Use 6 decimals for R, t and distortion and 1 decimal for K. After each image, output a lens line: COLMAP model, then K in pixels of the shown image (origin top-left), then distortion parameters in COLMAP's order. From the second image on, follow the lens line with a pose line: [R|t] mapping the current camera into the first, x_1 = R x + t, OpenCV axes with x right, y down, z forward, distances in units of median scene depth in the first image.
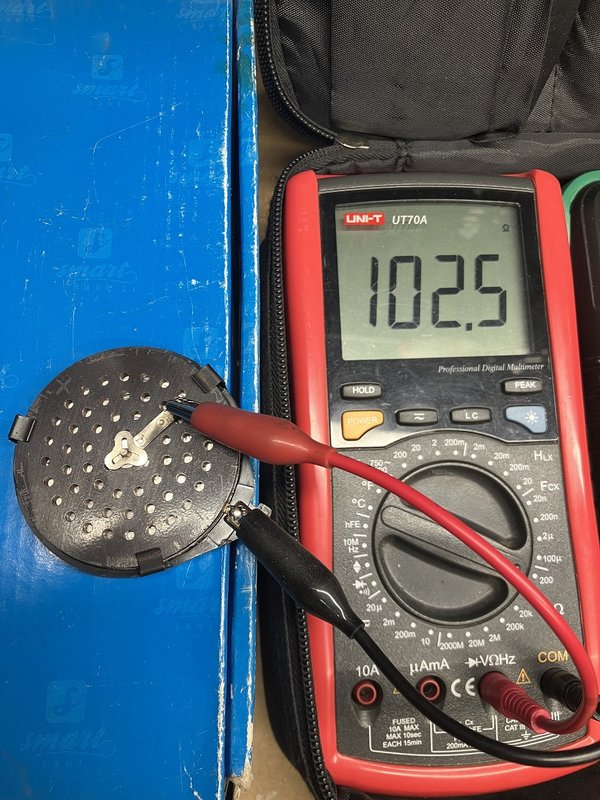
lens RADIAL K [[672.1, 0, 299.9], [0, 672.1, 398.7], [0, 0, 1]] dist [-0.014499, 0.001141]
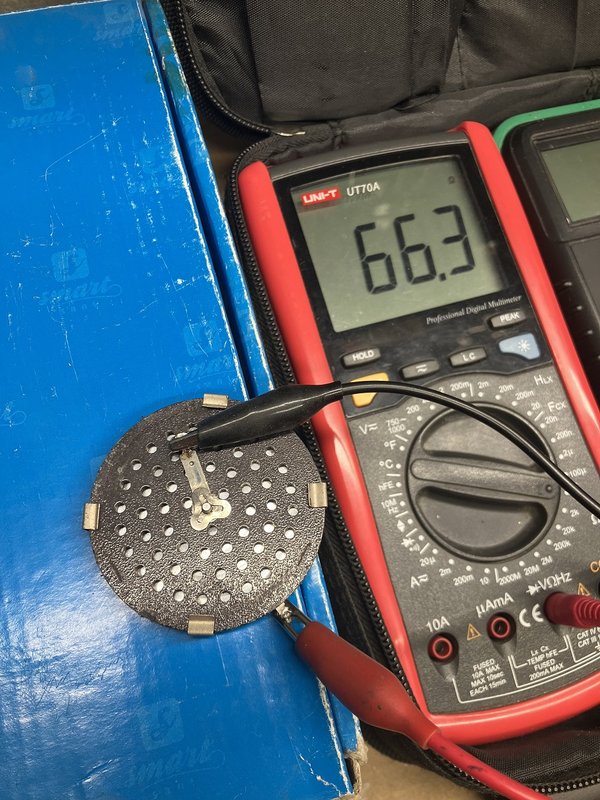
lens RADIAL K [[672.1, 0, 301.5], [0, 672.1, 400.5], [0, 0, 1]] dist [-0.014499, 0.001141]
pose [[0.967253, -0.228805, 0.109864, -0.122904], [0.234555, 0.971175, -0.042457, 0.075021], [-0.096983, 0.066836, 0.993039, 0.008535]]
